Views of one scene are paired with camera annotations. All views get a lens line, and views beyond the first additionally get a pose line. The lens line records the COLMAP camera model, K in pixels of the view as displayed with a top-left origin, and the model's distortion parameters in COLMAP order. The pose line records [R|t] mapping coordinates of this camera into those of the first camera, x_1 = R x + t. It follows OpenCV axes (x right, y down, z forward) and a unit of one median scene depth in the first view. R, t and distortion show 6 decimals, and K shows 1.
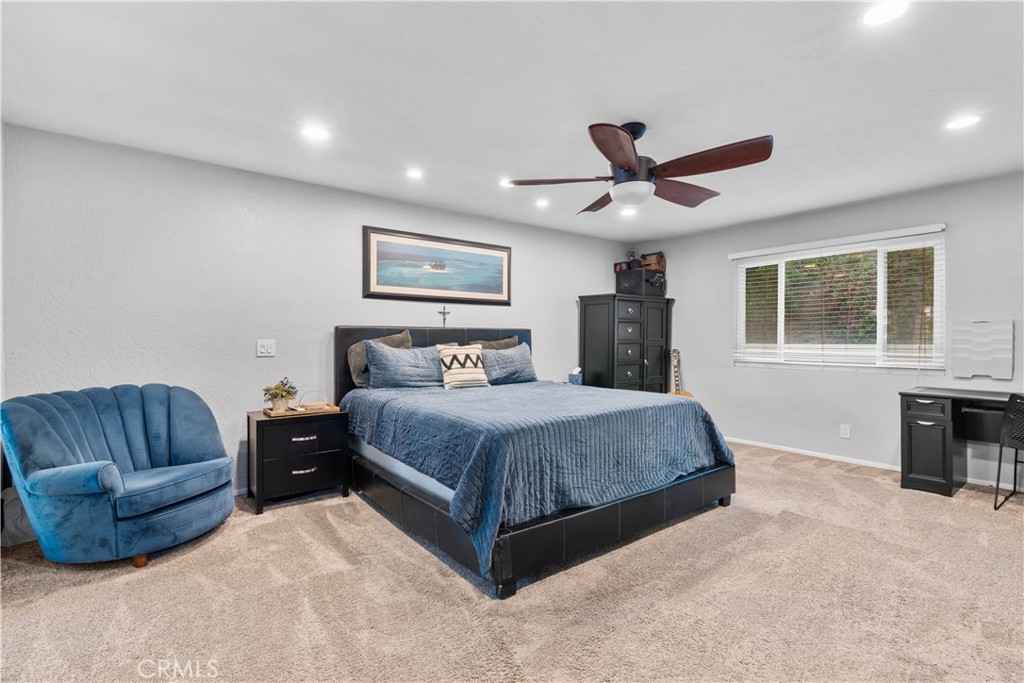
lens RADIAL K [[470.1, 0, 507.6], [0, 470.1, 340.4], [0, 0, 1]] dist [-0.003293, 0.000370]
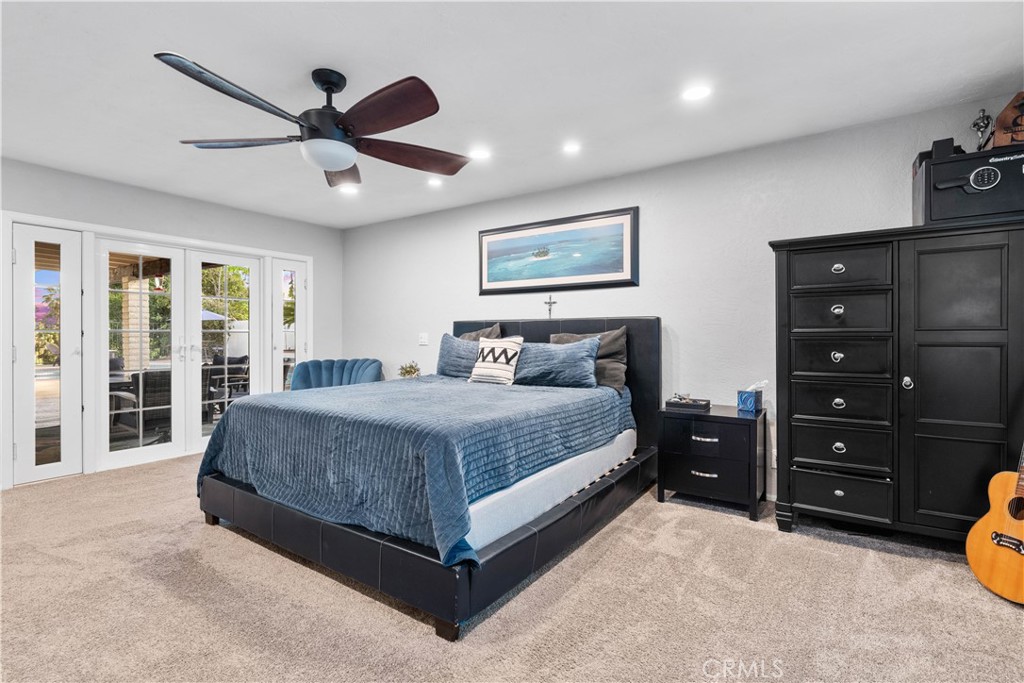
lens RADIAL K [[470.1, 0, 508.5], [0, 470.1, 340.0], [0, 0, 1]] dist [-0.003293, 0.000370]
pose [[0.322859, 0.011995, -0.946371, 0.747500], [0.000888, 0.999915, 0.012977, 0.001791], [0.946447, -0.005030, 0.322821, 0.666715]]
